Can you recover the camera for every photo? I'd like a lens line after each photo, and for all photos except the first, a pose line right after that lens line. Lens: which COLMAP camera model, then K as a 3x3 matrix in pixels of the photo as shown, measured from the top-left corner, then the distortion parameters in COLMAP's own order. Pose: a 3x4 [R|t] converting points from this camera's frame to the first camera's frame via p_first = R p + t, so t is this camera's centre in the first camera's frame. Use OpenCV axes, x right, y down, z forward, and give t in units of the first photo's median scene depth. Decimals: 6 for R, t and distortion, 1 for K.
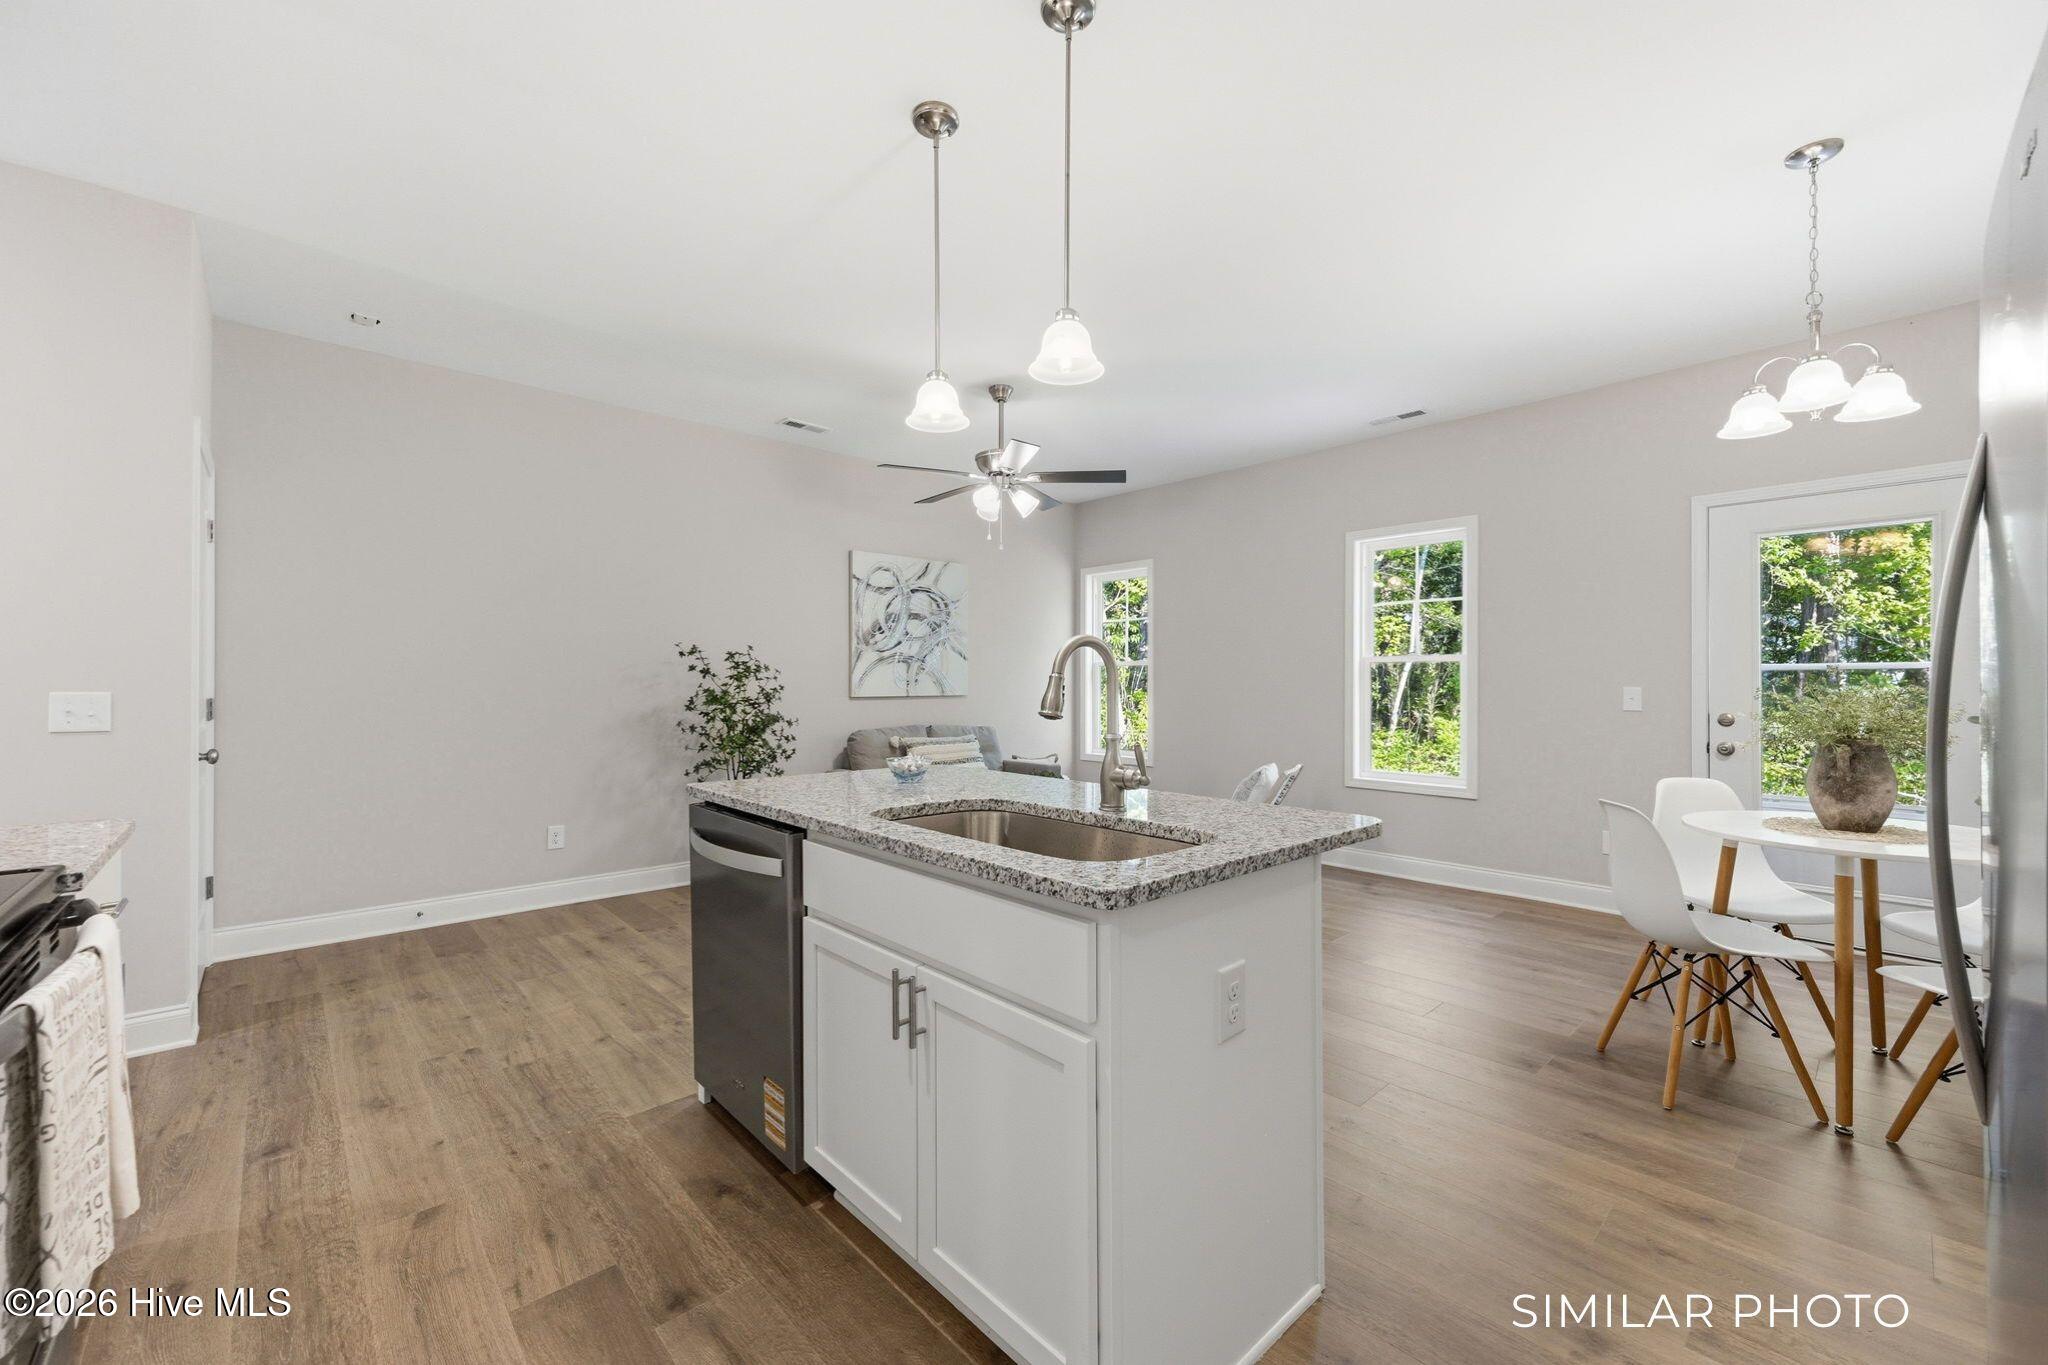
lens RADIAL K [[813.1, 0, 1033.8], [0, 813.1, 680.6], [0, 0, 1]] dist [0.000201, -0.000398]
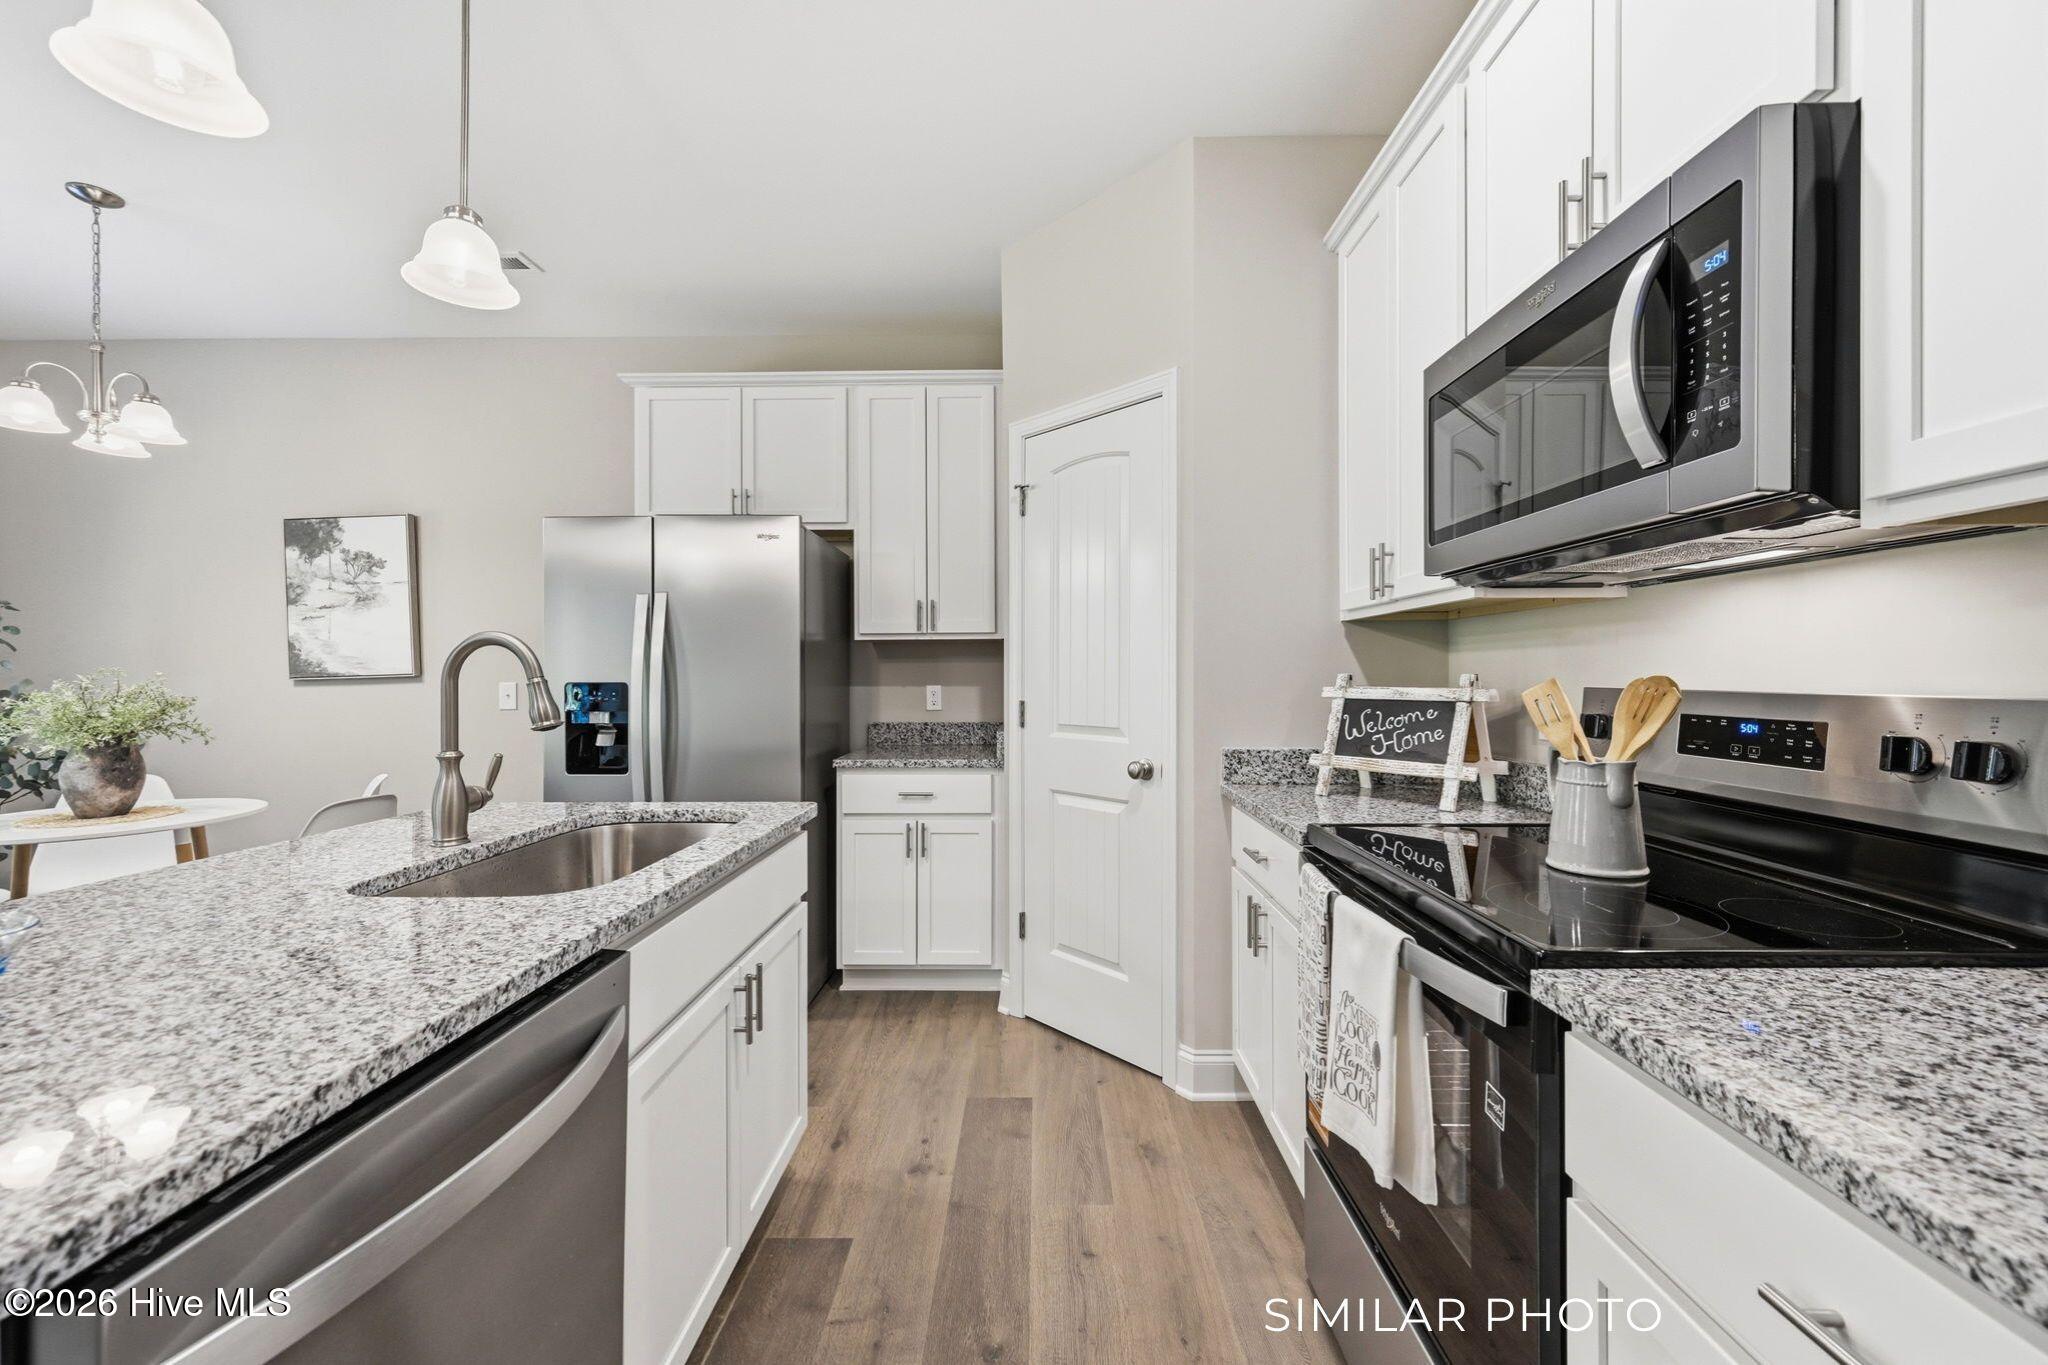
lens RADIAL K [[813.1, 0, 1031.8], [0, 813.1, 678.0], [0, 0, 1]] dist [0.000201, -0.000398]
pose [[-0.721989, -0.000869, 0.691904, -0.392093], [-0.001303, 0.999999, -0.000104, -0.003623], [-0.691903, -0.000977, -0.721990, 0.523948]]
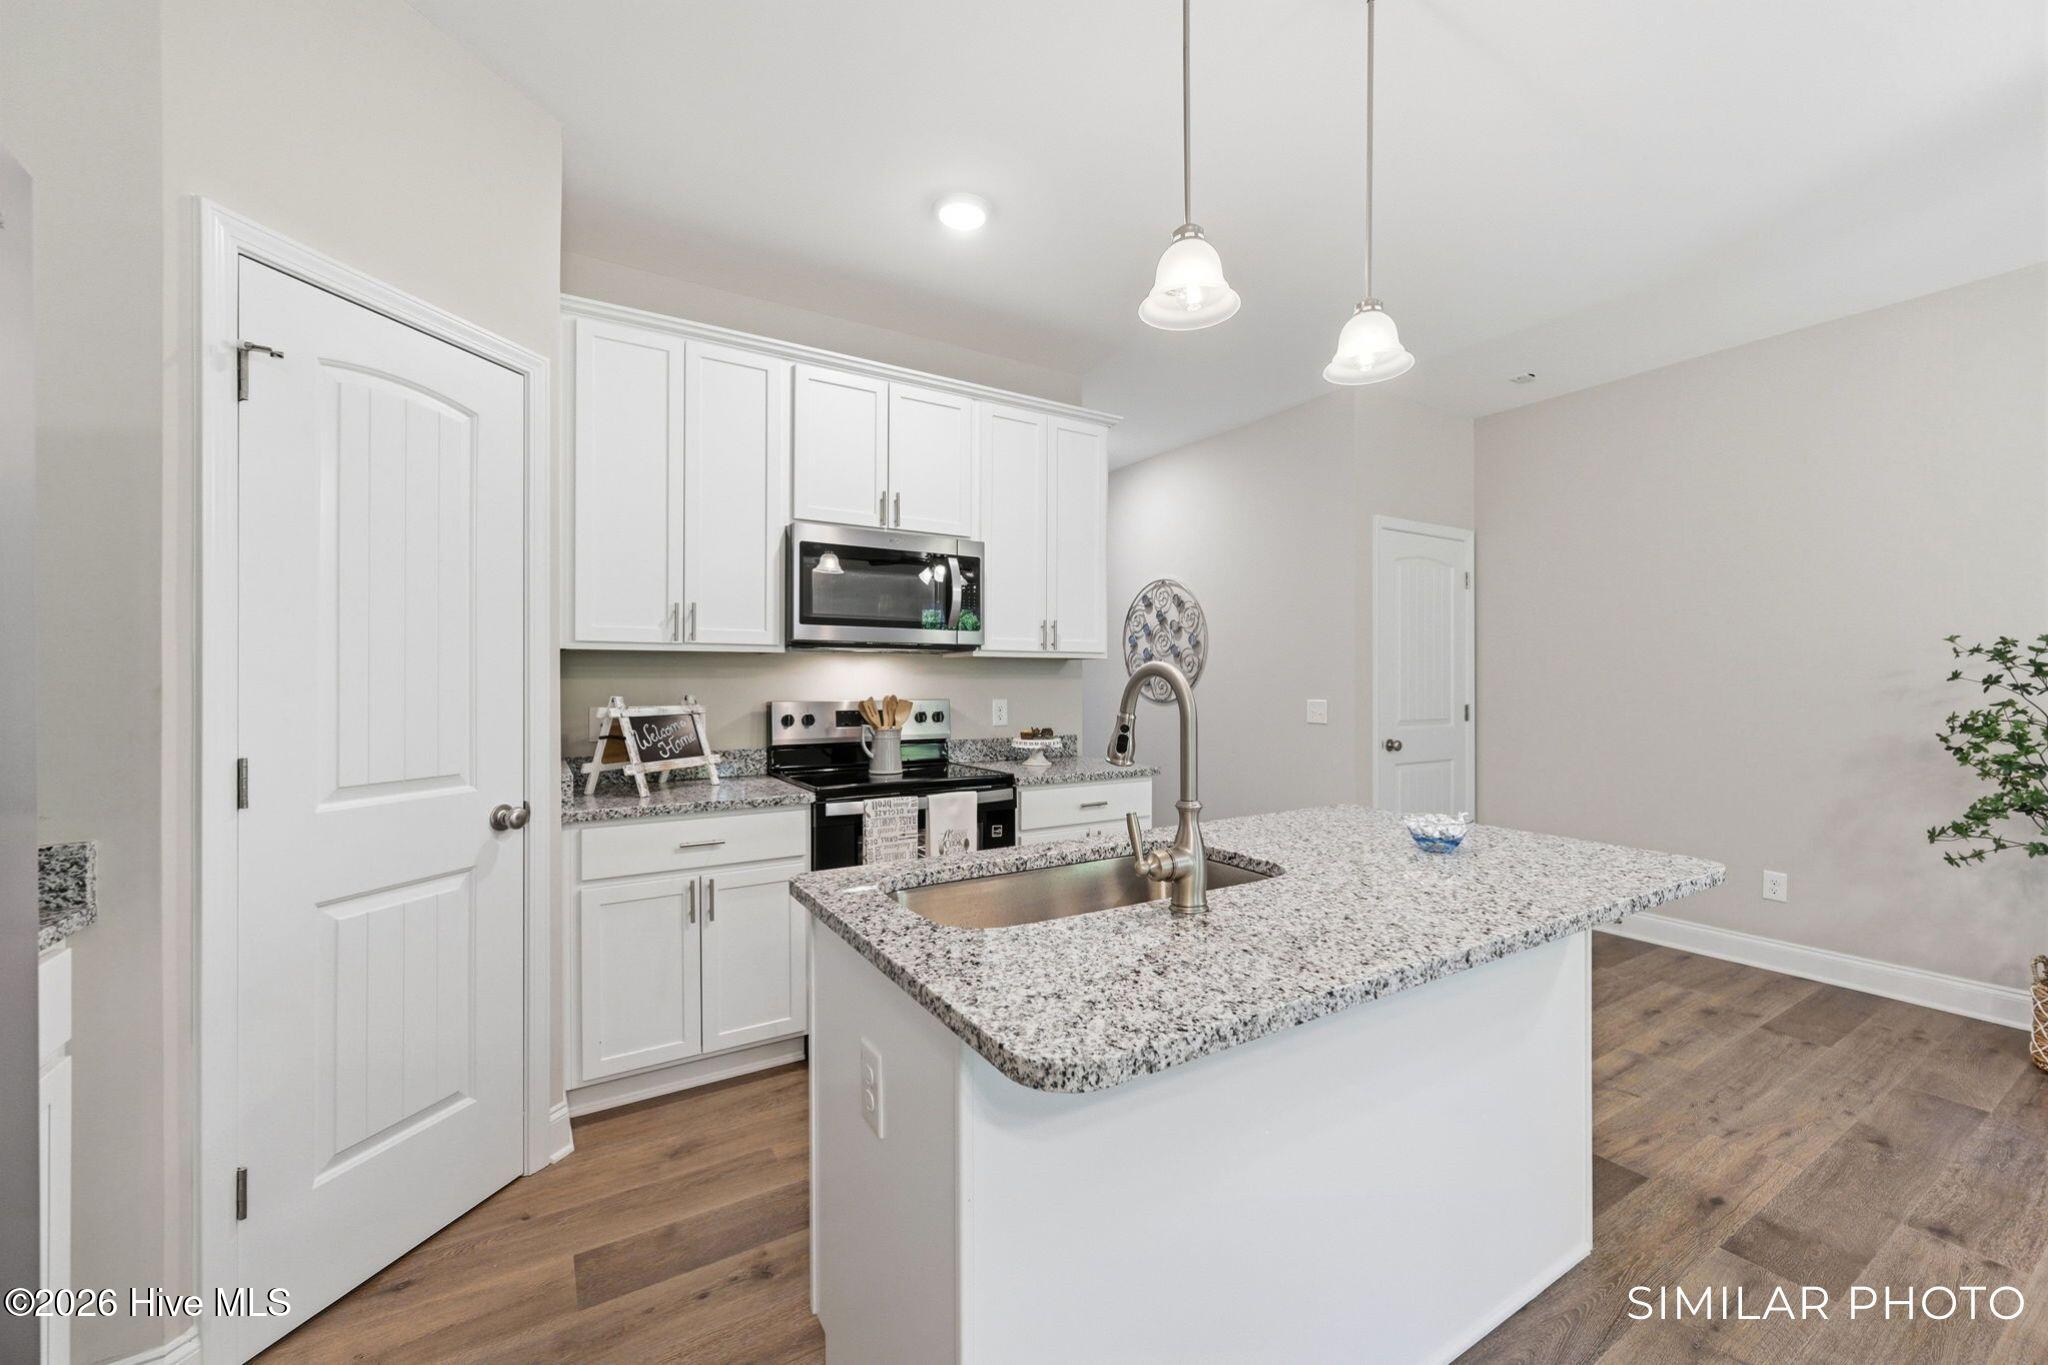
lens RADIAL K [[813.1, 0, 1038.4], [0, 813.1, 682.1], [0, 0, 1]] dist [0.000201, -0.000398]
pose [[-0.190196, -0.000070, -0.981746, 0.355696], [0.006414, 0.999979, -0.001313, -0.014732], [0.981725, -0.006546, -0.190191, 0.445153]]
